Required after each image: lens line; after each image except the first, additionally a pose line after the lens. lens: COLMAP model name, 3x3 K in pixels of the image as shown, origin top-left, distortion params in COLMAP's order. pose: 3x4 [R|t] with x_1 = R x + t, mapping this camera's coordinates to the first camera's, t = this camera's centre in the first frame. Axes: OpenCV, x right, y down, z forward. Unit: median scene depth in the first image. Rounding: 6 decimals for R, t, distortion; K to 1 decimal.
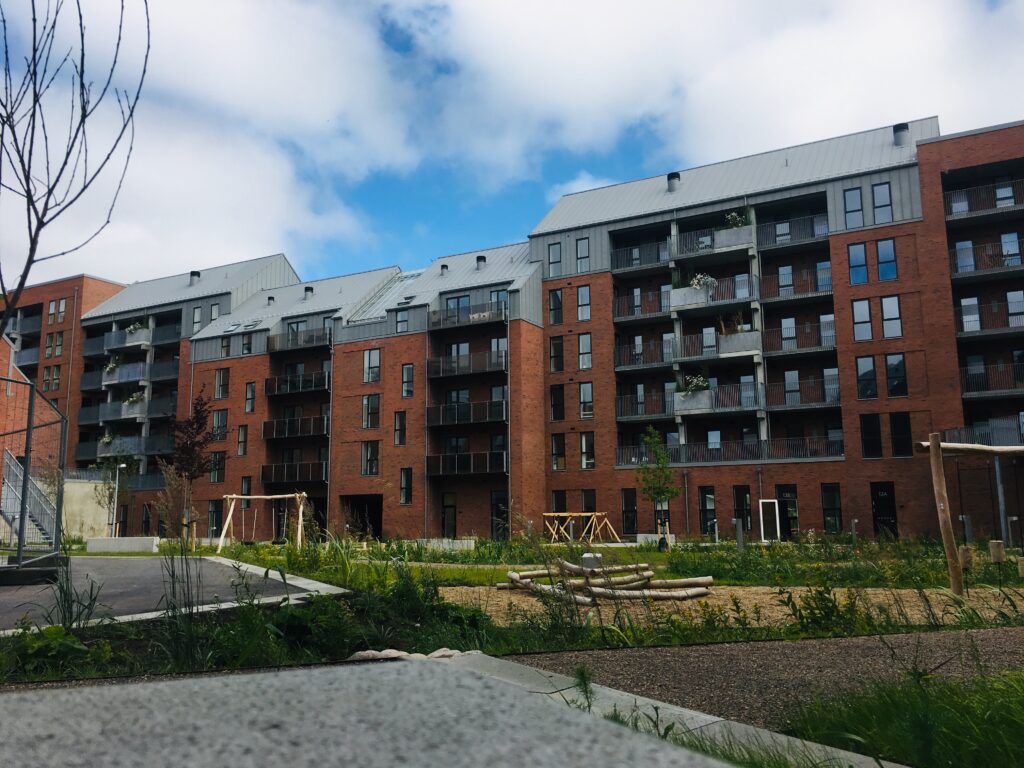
lens RADIAL K [[880.5, 0, 506.9], [0, 880.5, 377.0], [0, 0, 1]] dist [0.099028, -0.150480]
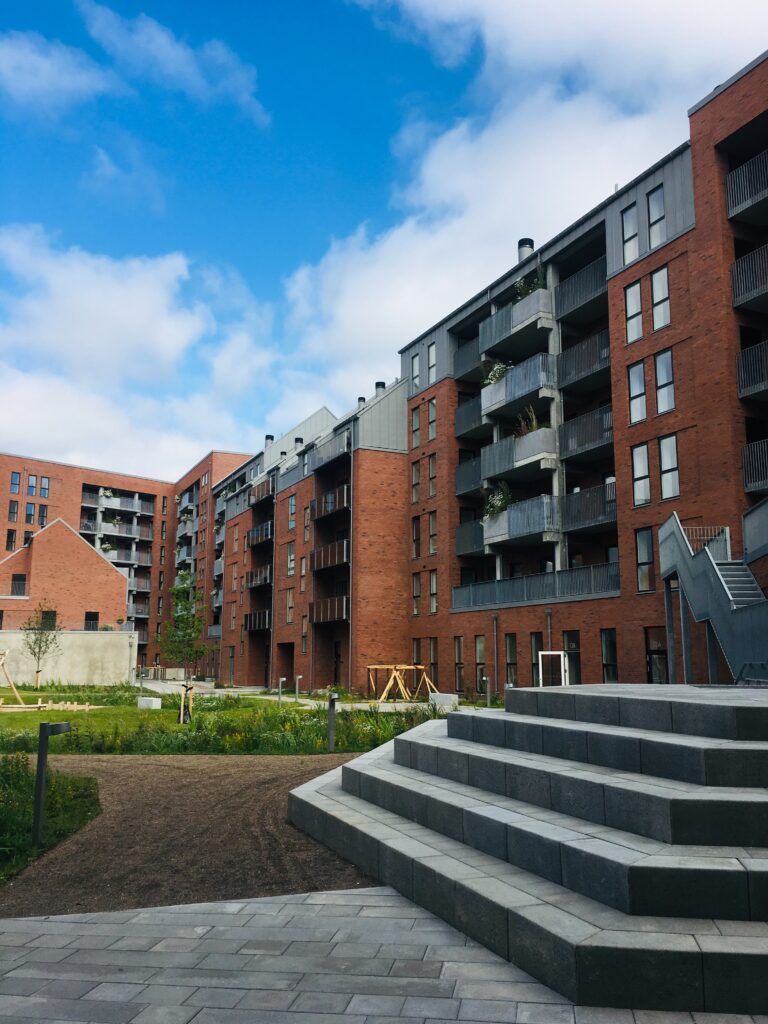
lens RADIAL K [[880.5, 0, 384.0], [0, 880.5, 512.0], [0, 0, 1]] dist [0.099028, -0.150480]
pose [[0.811975, -0.089646, -0.576767, 0.590136], [0.090517, 0.995521, -0.027302, 0.027635], [0.576631, -0.030039, 0.816453, 0.300127]]
